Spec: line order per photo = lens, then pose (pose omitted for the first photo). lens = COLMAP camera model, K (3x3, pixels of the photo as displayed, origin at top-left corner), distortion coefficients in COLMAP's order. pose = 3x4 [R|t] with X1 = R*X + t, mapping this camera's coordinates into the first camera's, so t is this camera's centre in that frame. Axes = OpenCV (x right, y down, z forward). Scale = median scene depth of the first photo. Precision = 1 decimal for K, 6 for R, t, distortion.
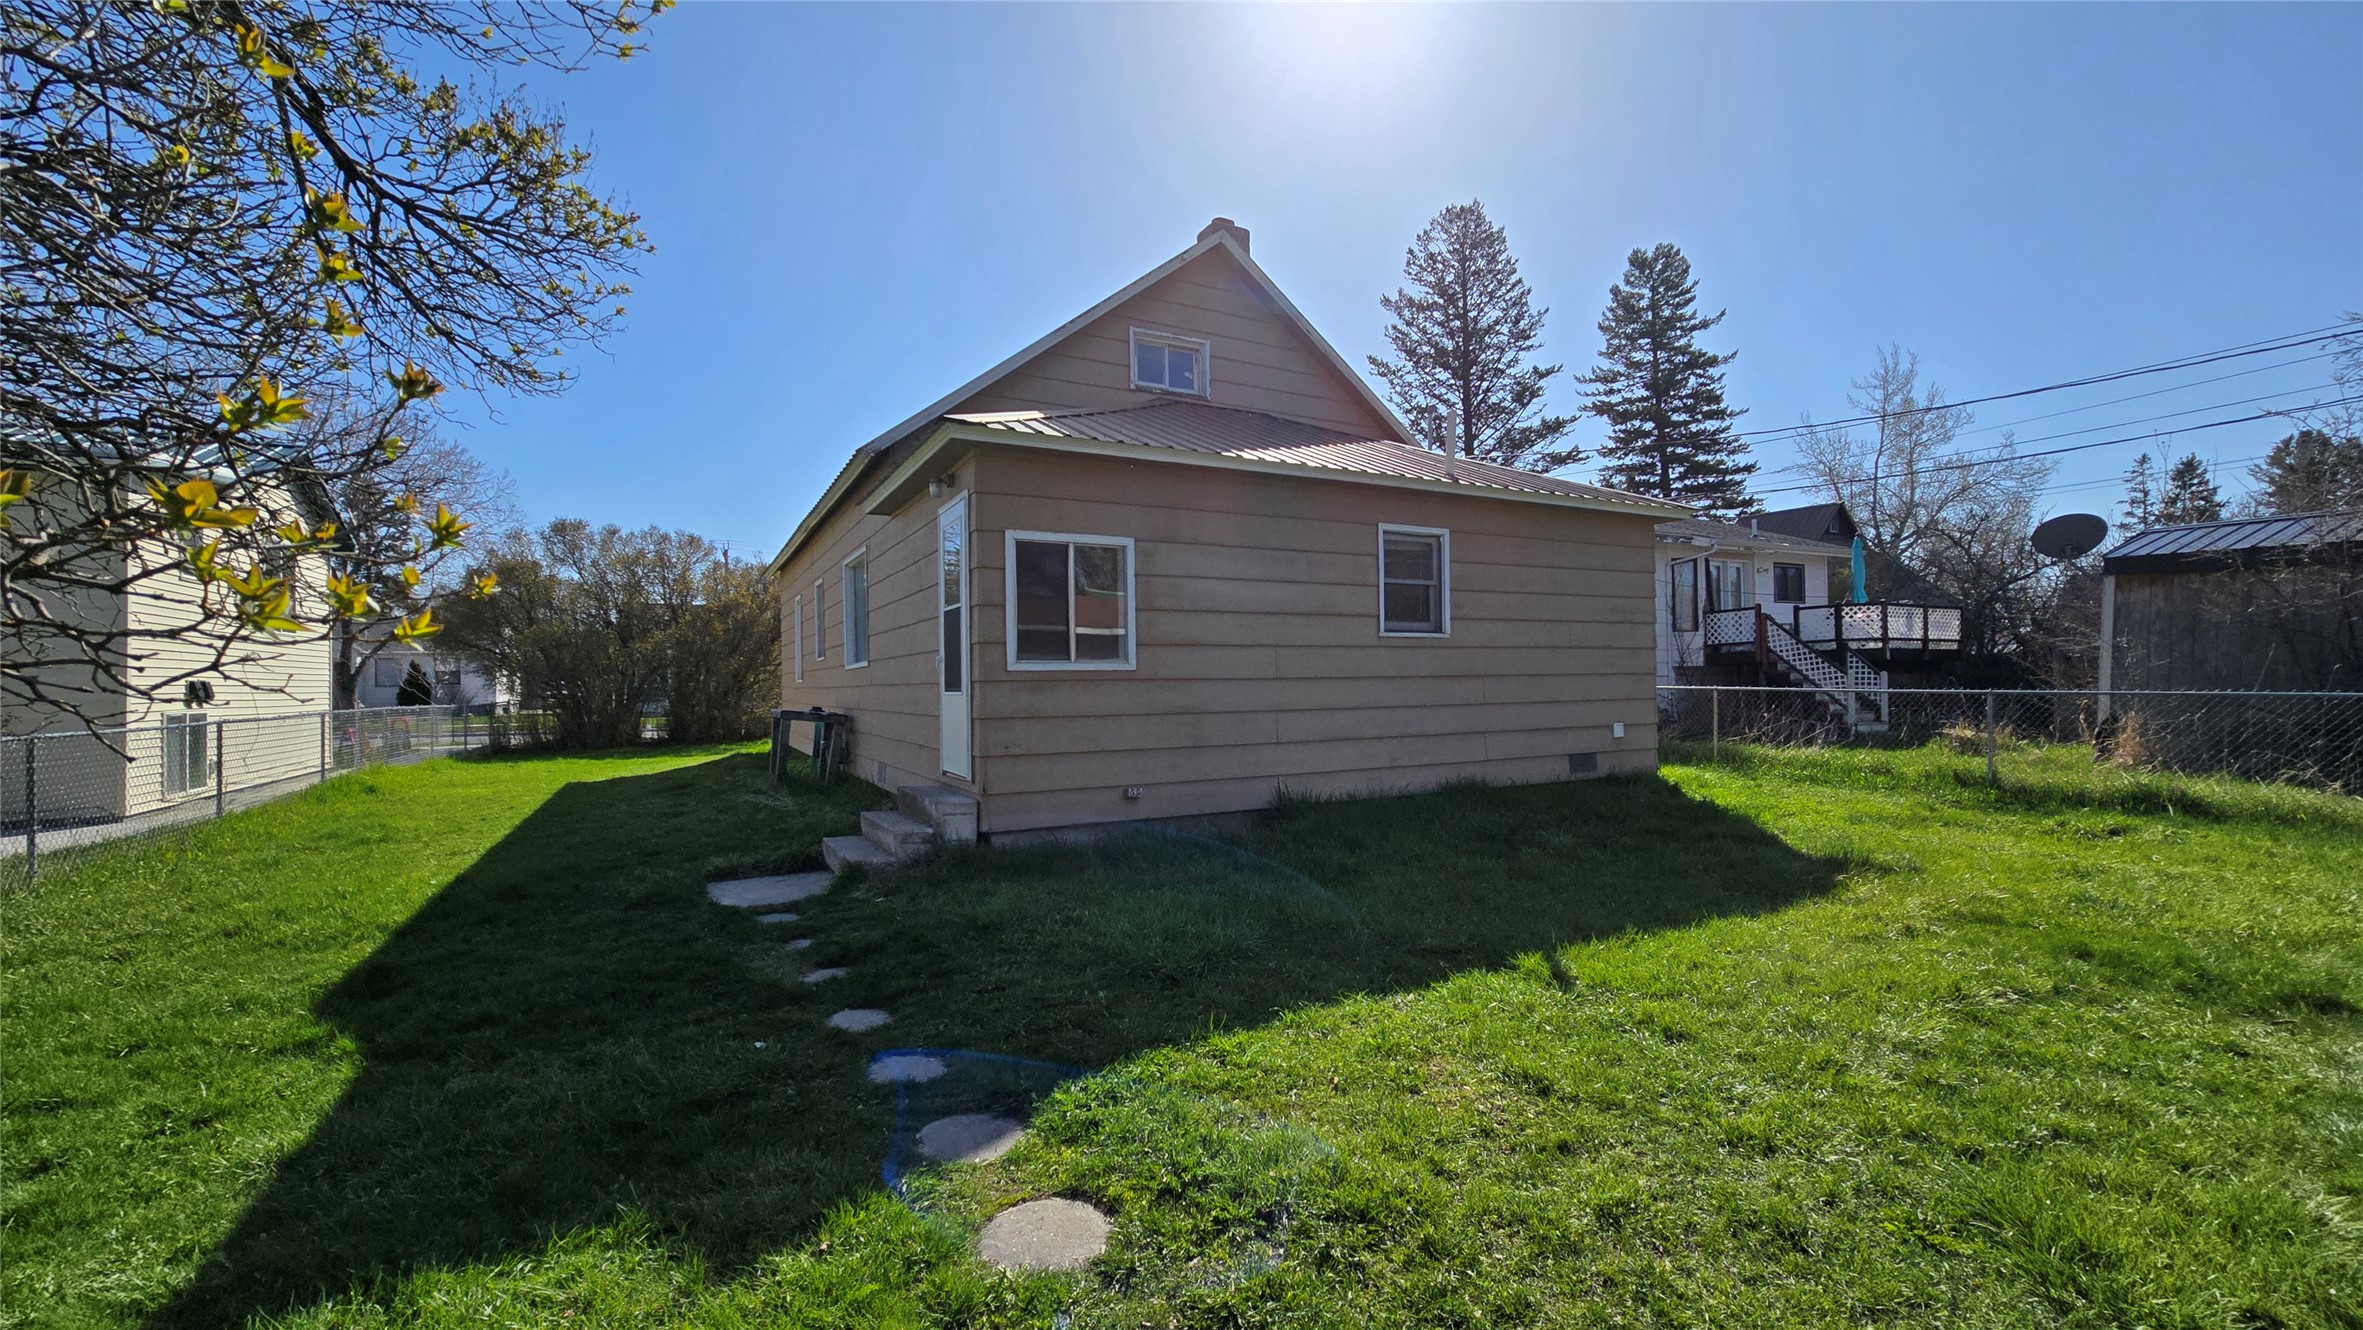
lens RADIAL K [[962.2, 0, 1202.4], [0, 962.2, 675.6], [0, 0, 1]] dist [-0.004190, -0.001151]
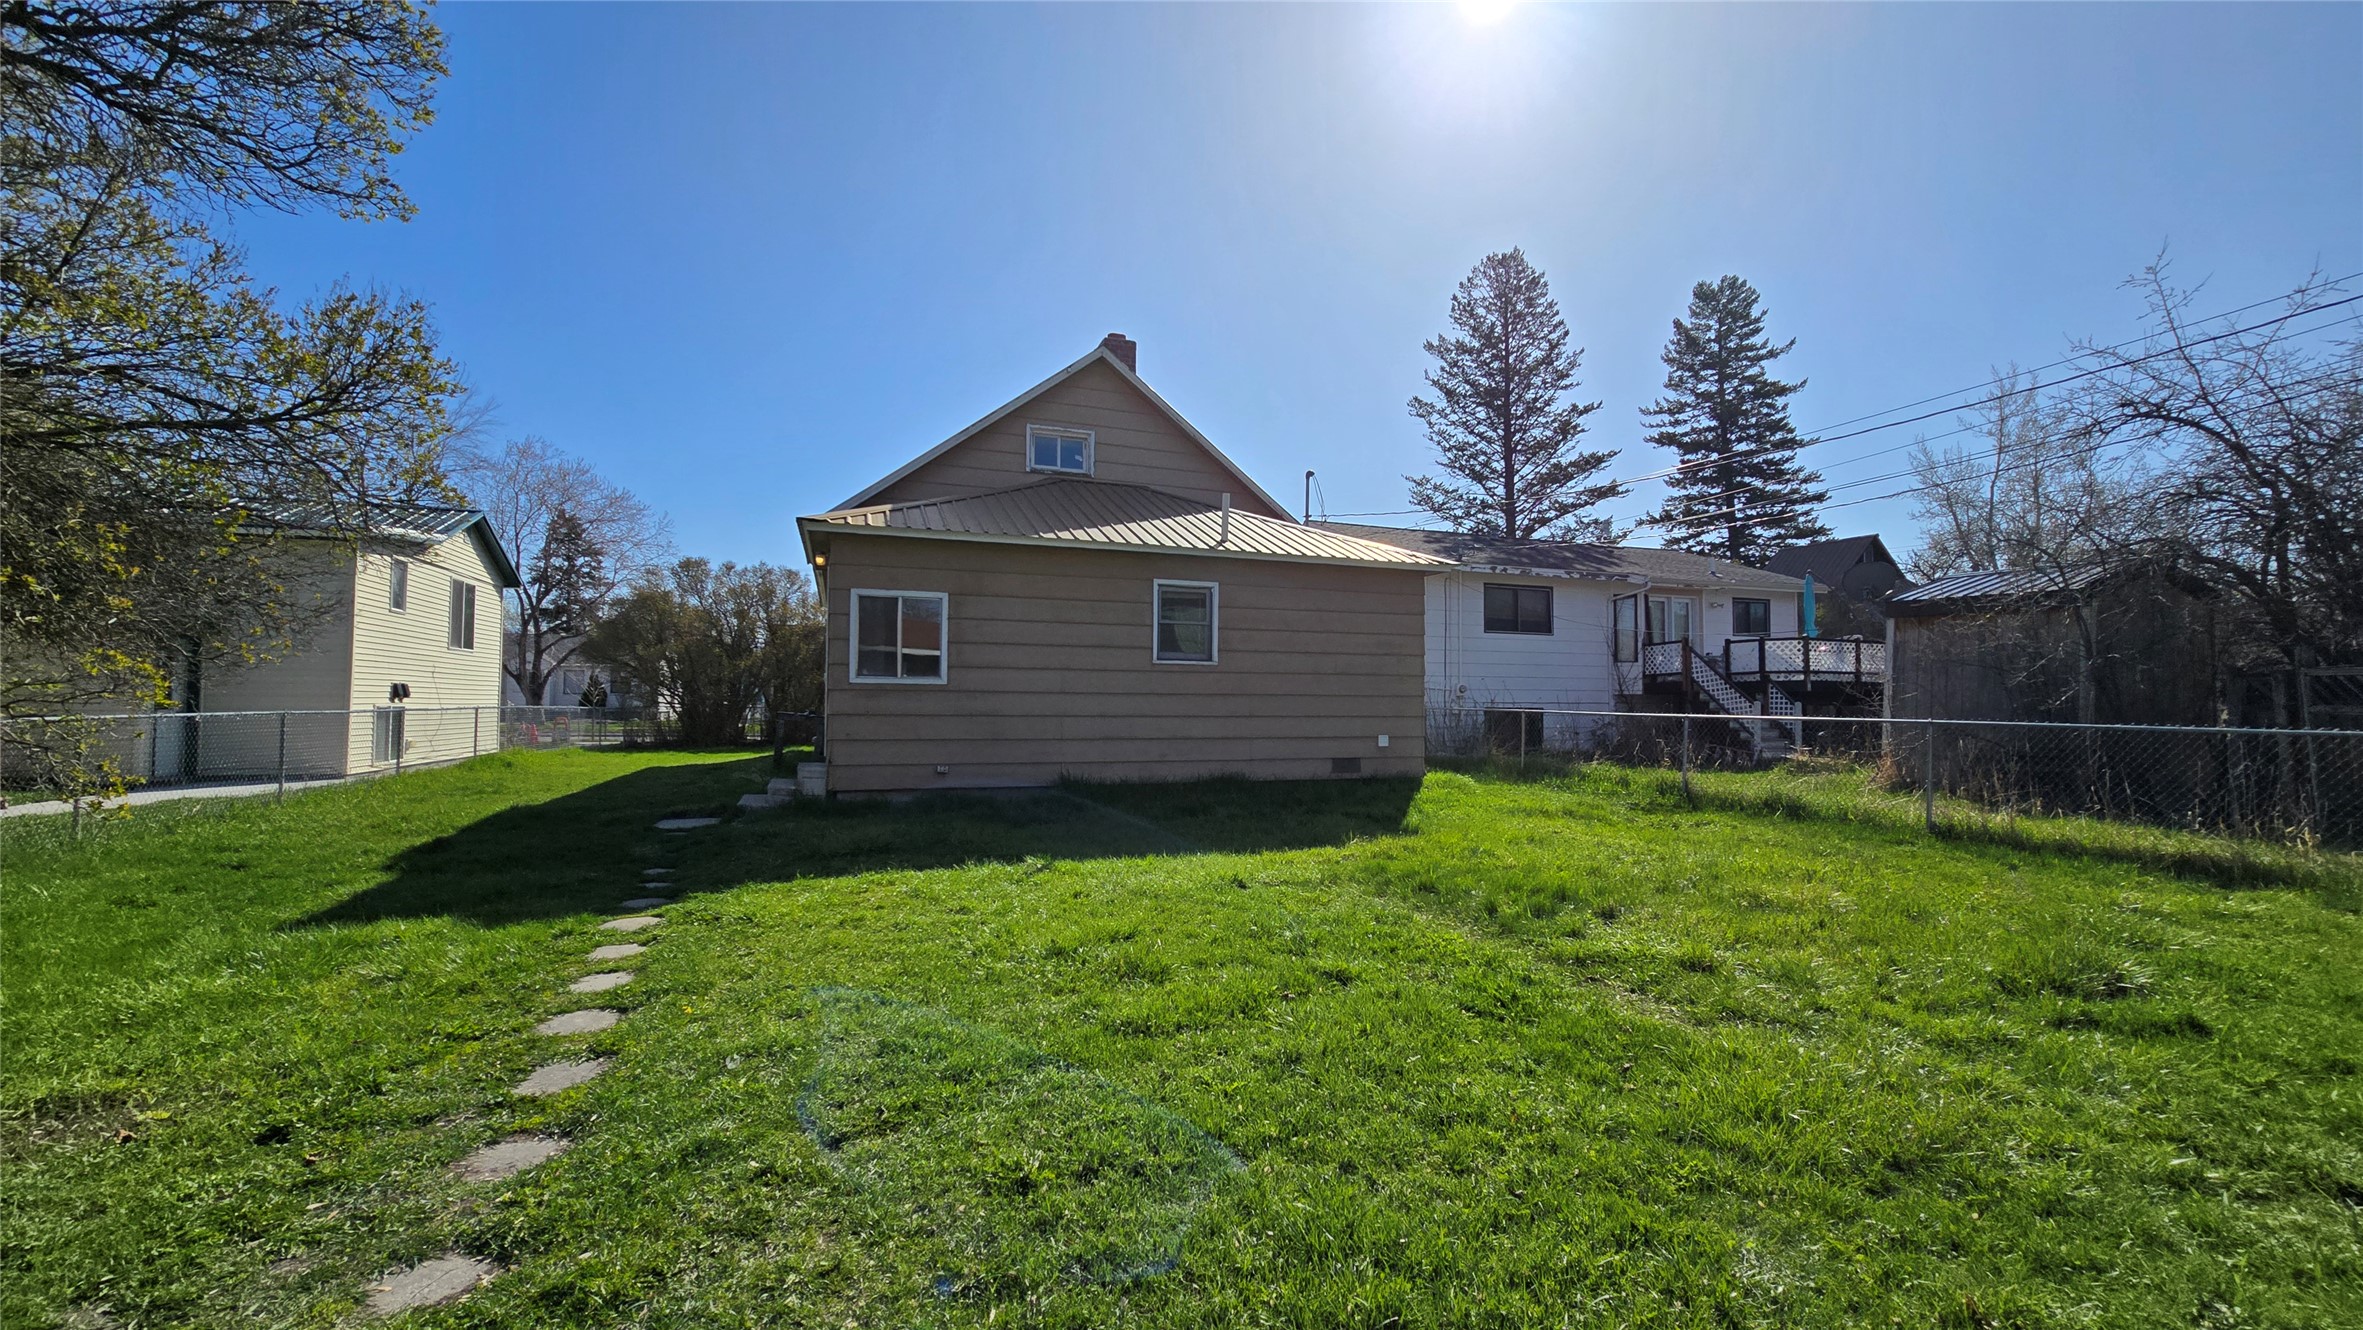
lens RADIAL K [[962.2, 0, 1202.4], [0, 962.2, 675.6], [0, 0, 1]] dist [-0.004190, -0.001151]
pose [[0.989923, 0.015401, -0.140768, 0.101037], [-0.018743, 0.999572, -0.022445, 0.001241], [0.140362, 0.024857, 0.989788, -0.073484]]
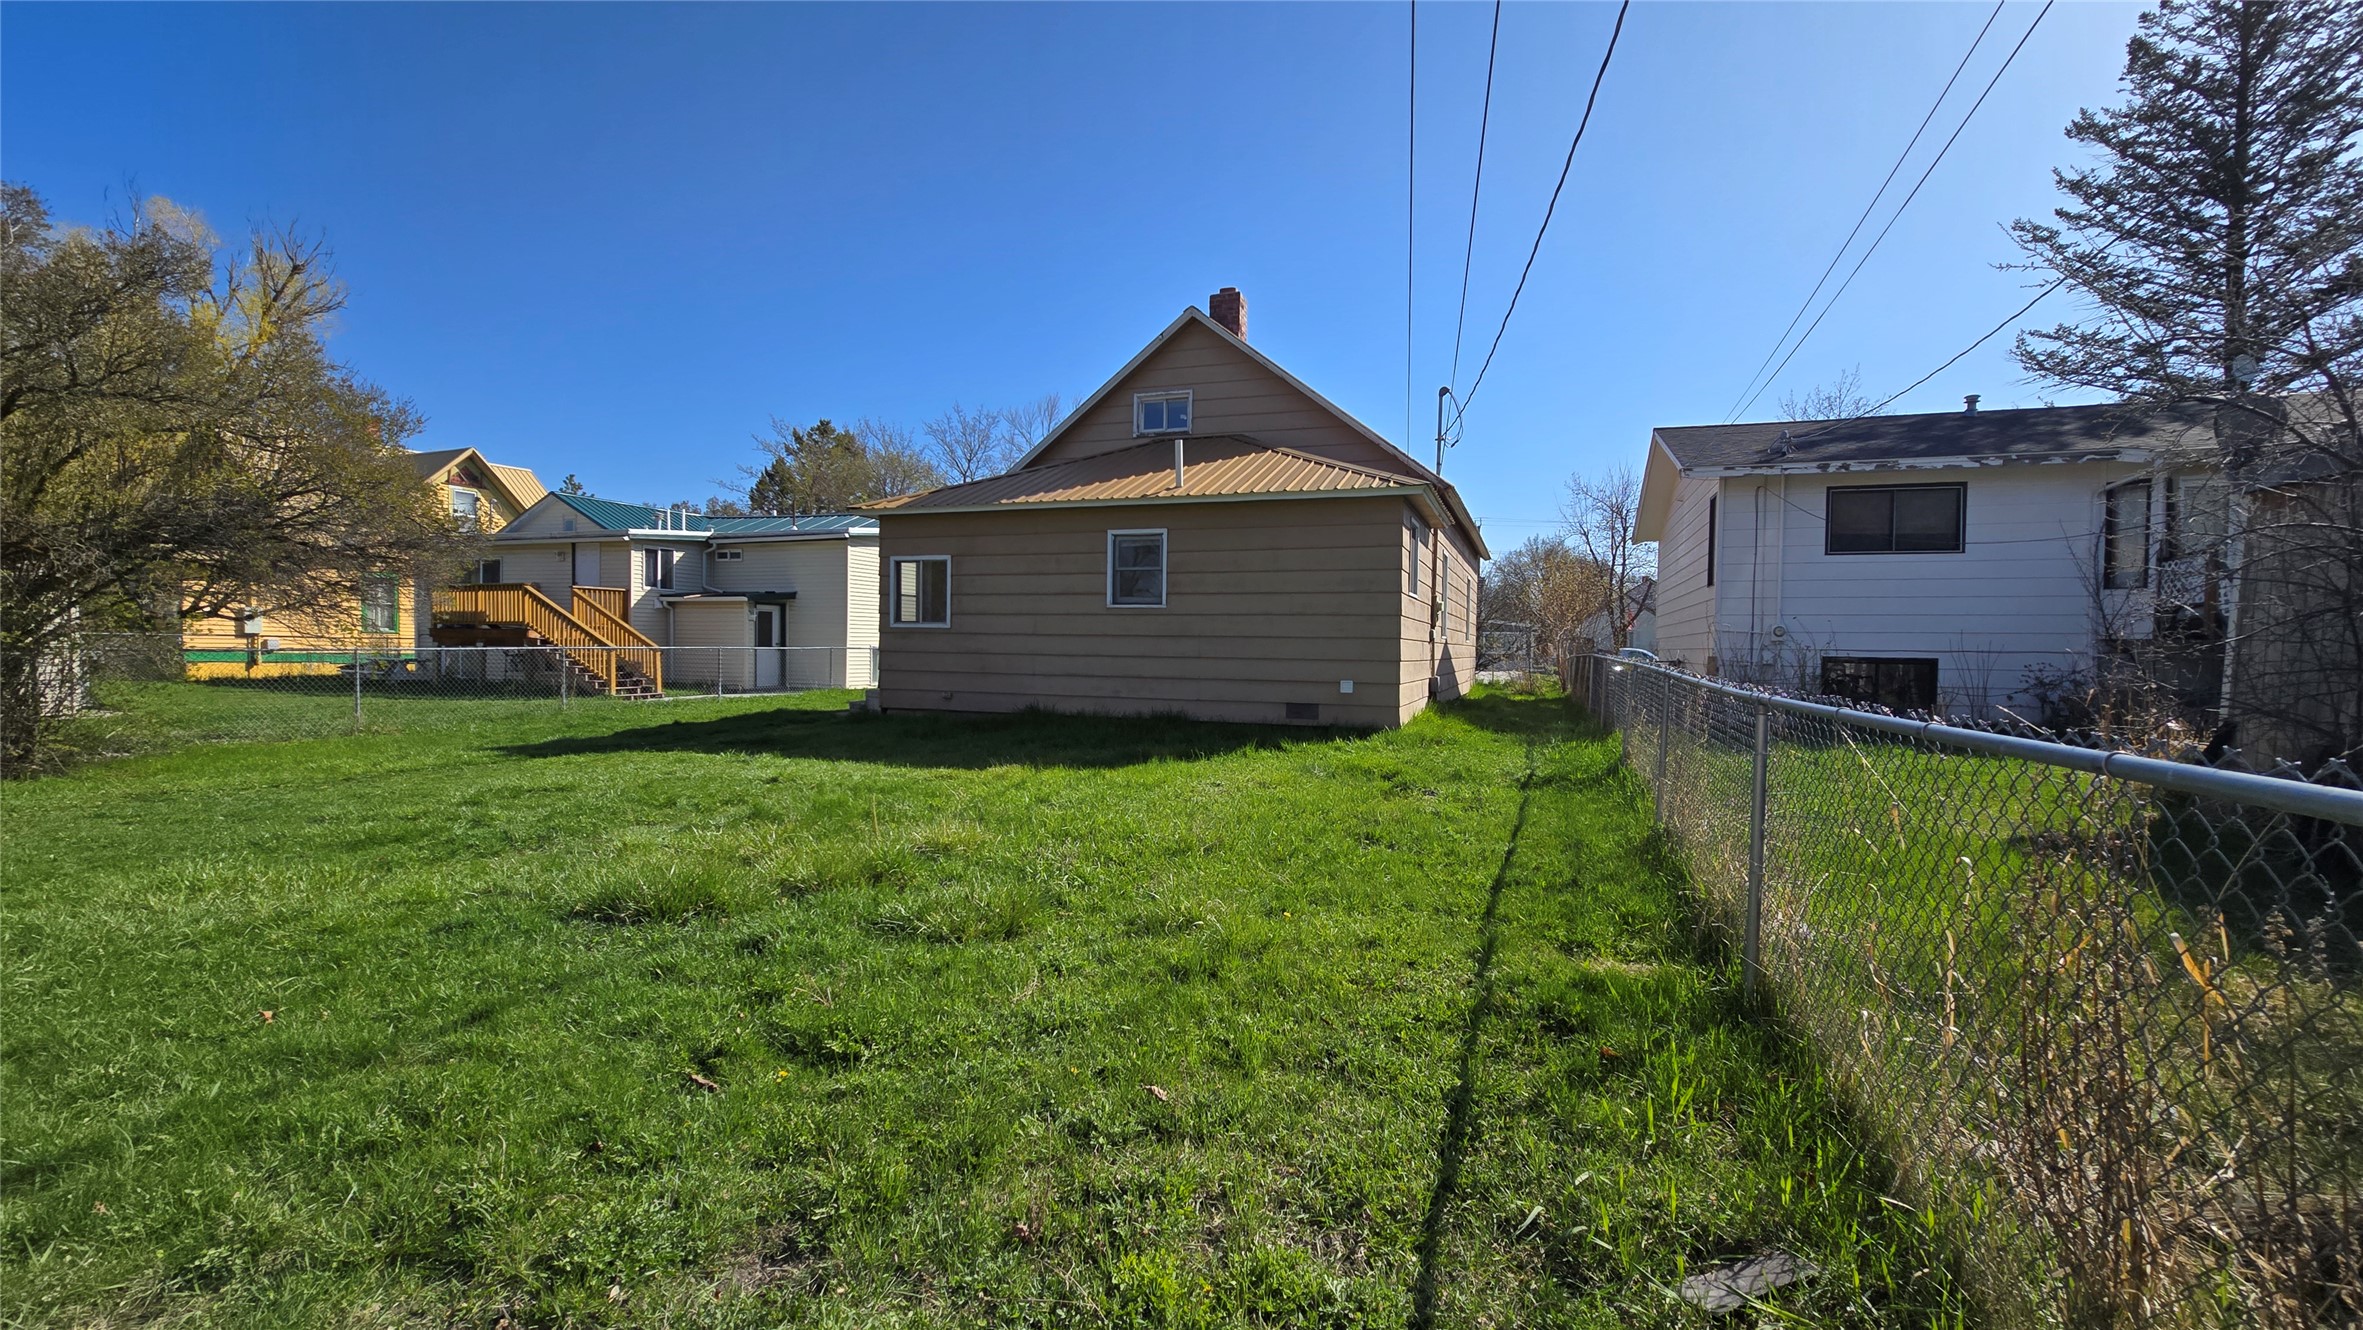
lens RADIAL K [[962.2, 0, 1202.4], [0, 962.2, 675.6], [0, 0, 1]] dist [-0.004190, -0.001151]
pose [[0.664640, 0.045772, -0.745760, 0.316776], [-0.018404, 0.998822, 0.044903, -0.001277], [0.746937, -0.016119, 0.664699, 0.028937]]
